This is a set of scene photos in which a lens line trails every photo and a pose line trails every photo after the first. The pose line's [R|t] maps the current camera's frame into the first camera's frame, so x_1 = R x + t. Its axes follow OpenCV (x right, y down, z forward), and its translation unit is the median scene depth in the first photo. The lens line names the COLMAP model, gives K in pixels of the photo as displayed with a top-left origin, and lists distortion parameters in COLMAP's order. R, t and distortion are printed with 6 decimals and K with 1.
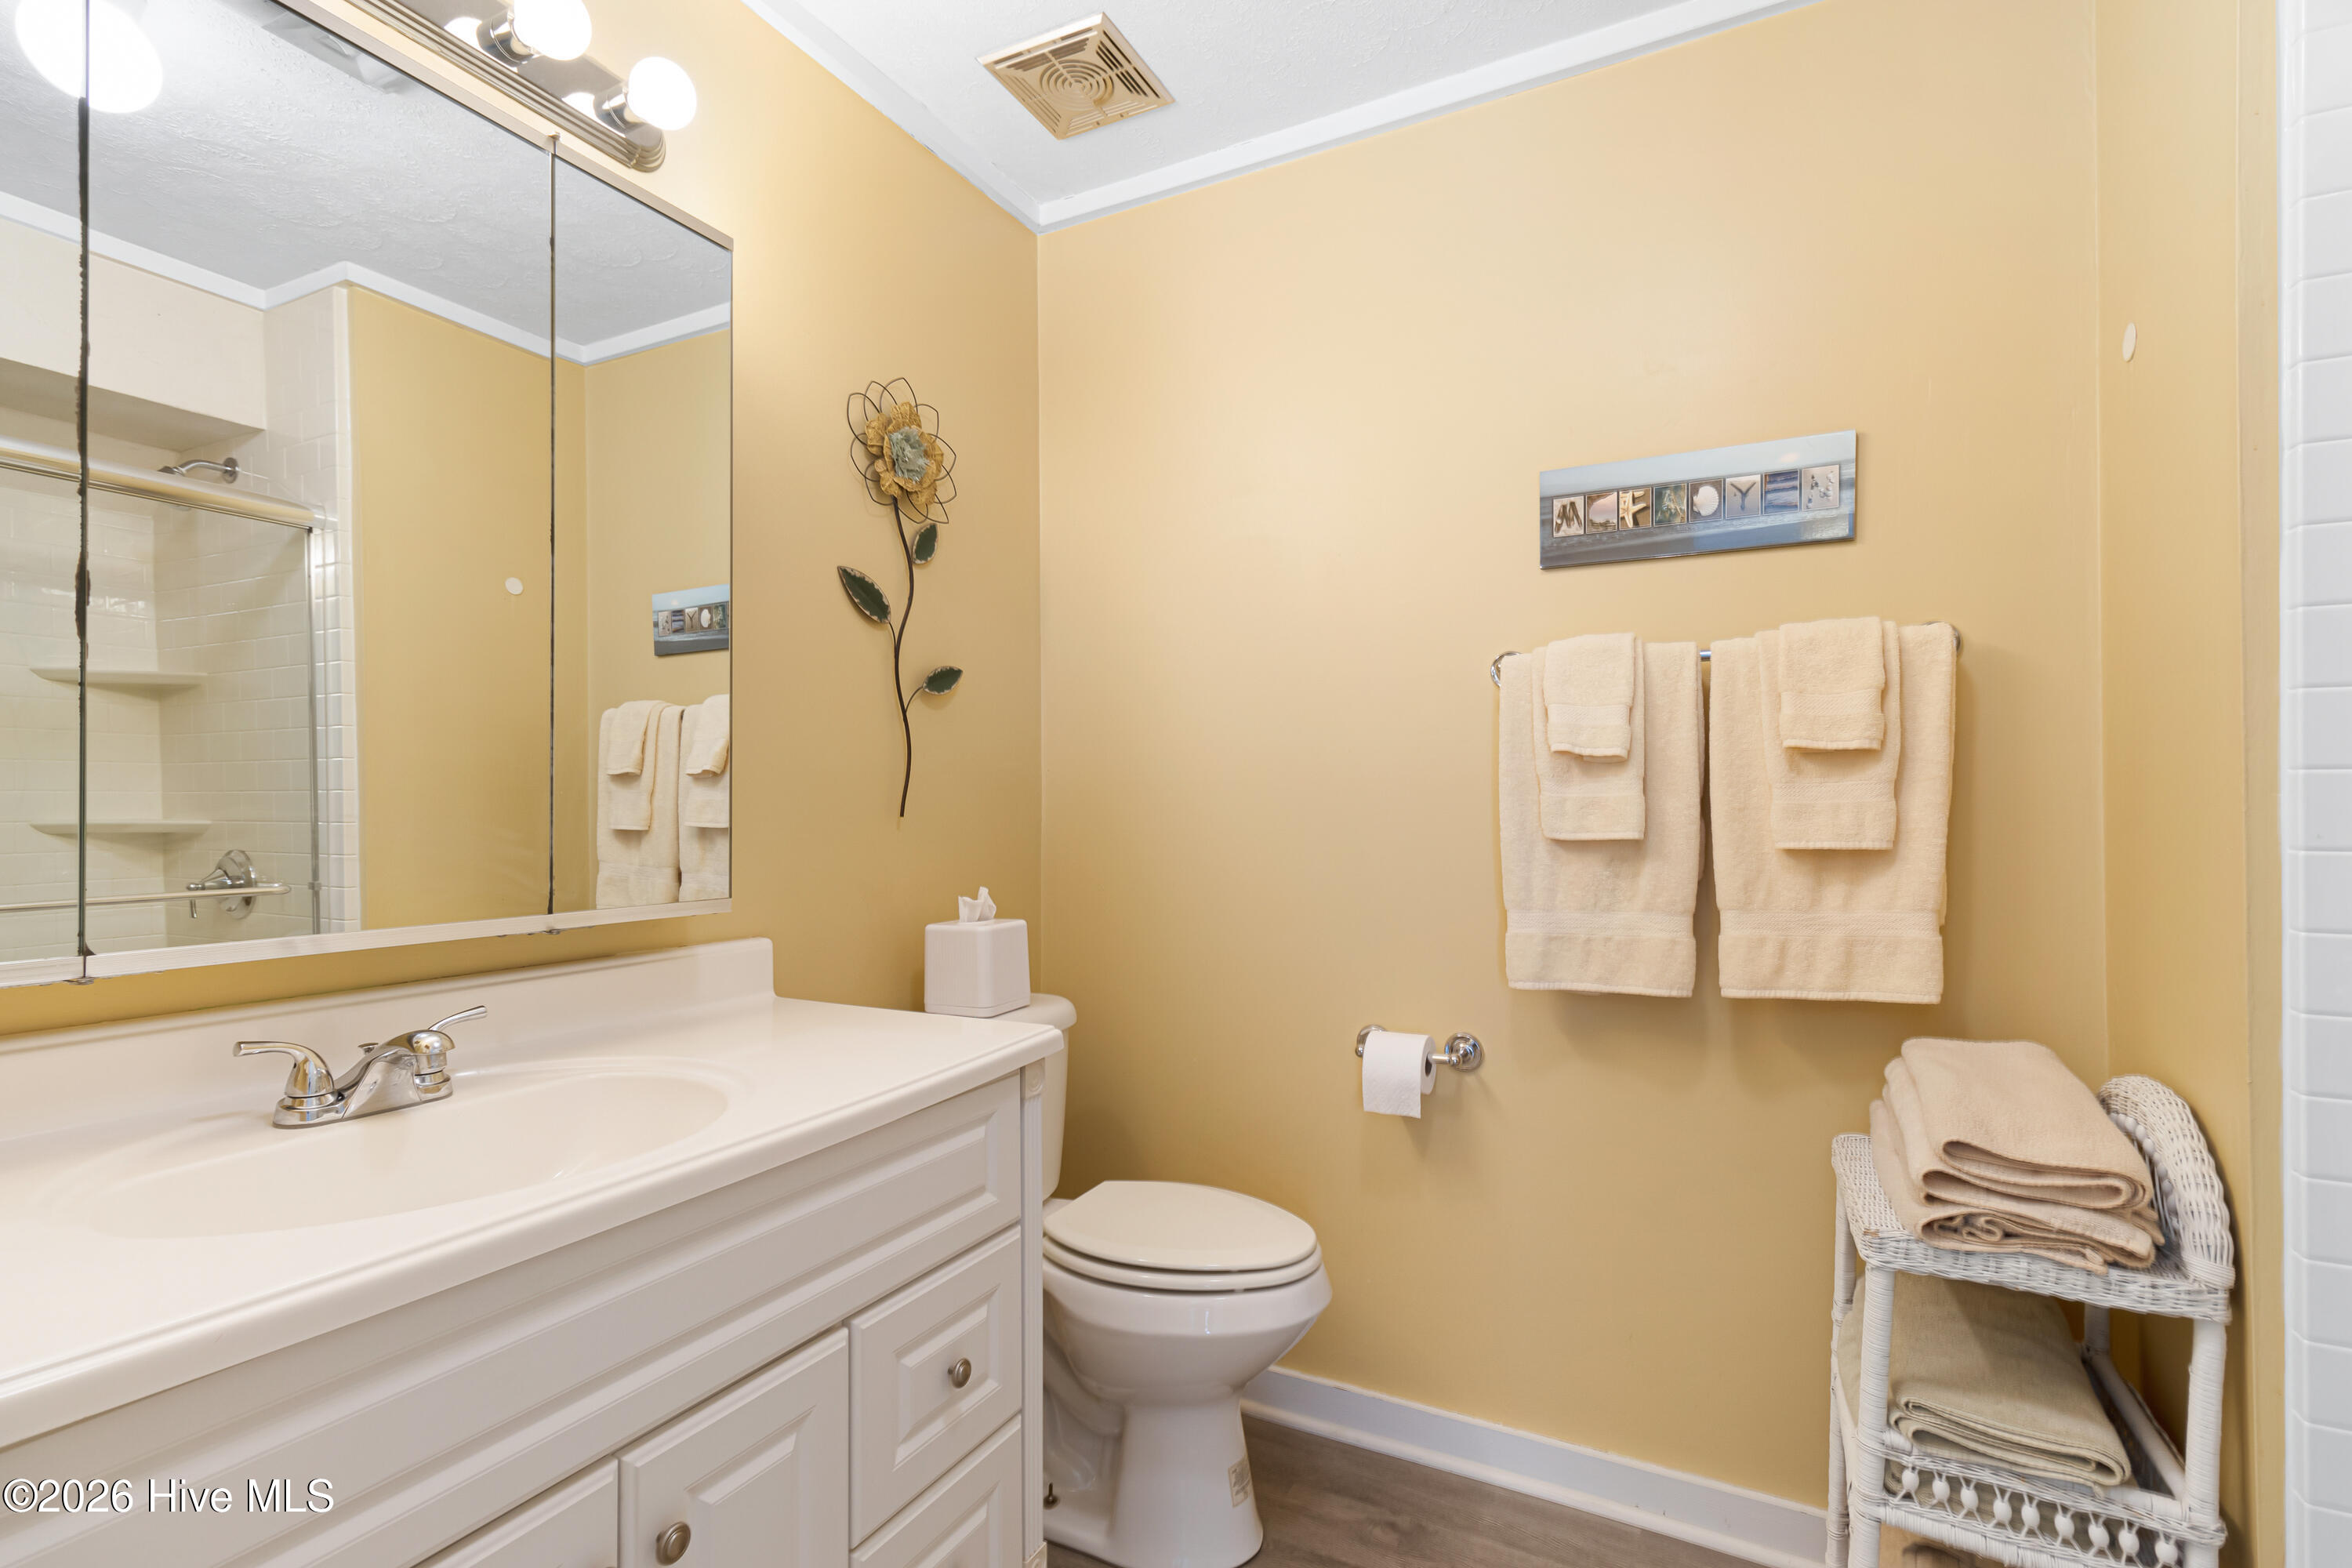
lens RADIAL K [[1087.4, 0, 1175.4], [0, 1087.4, 772.1], [0, 0, 1]] dist [0.002486, 0.000415]
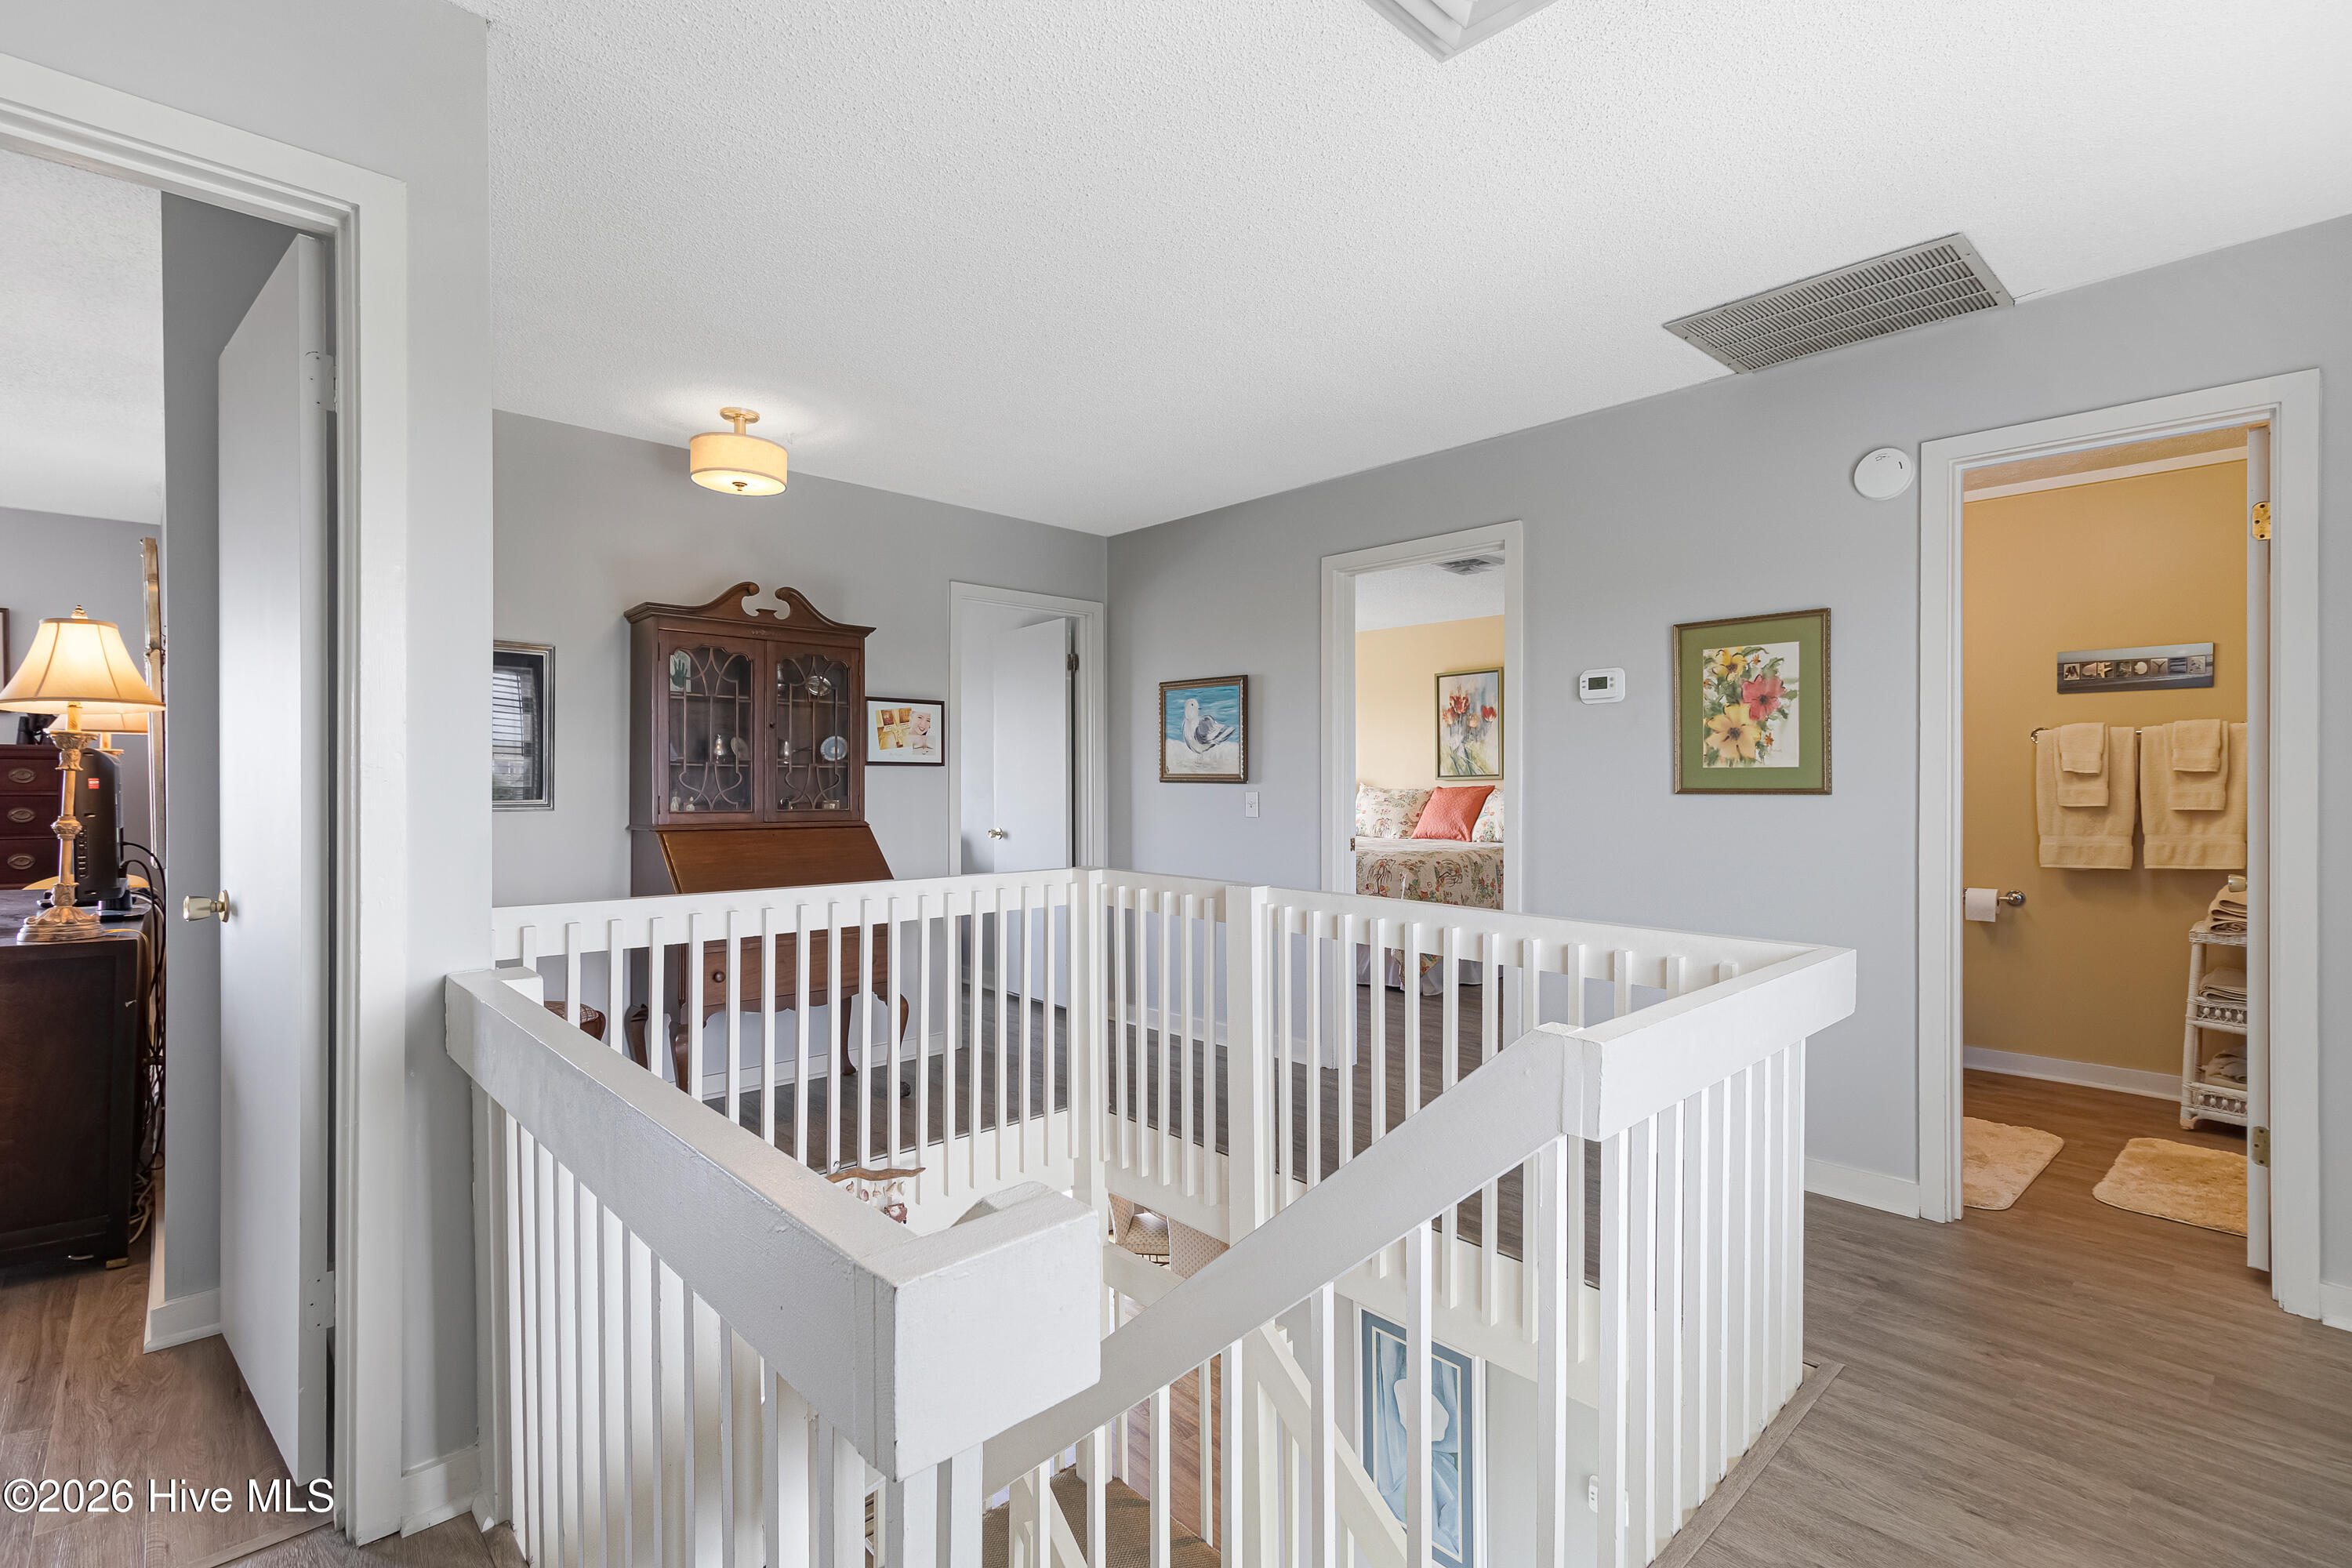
lens RADIAL K [[1087.4, 0, 1175.4], [0, 1087.4, 772.1], [0, 0, 1]] dist [0.002486, 0.000415]
pose [[0.944791, 0.003649, -0.327654, -0.786630], [-0.001462, 0.999975, 0.006922, -0.031606], [0.327671, -0.006061, 0.944772, -2.100712]]
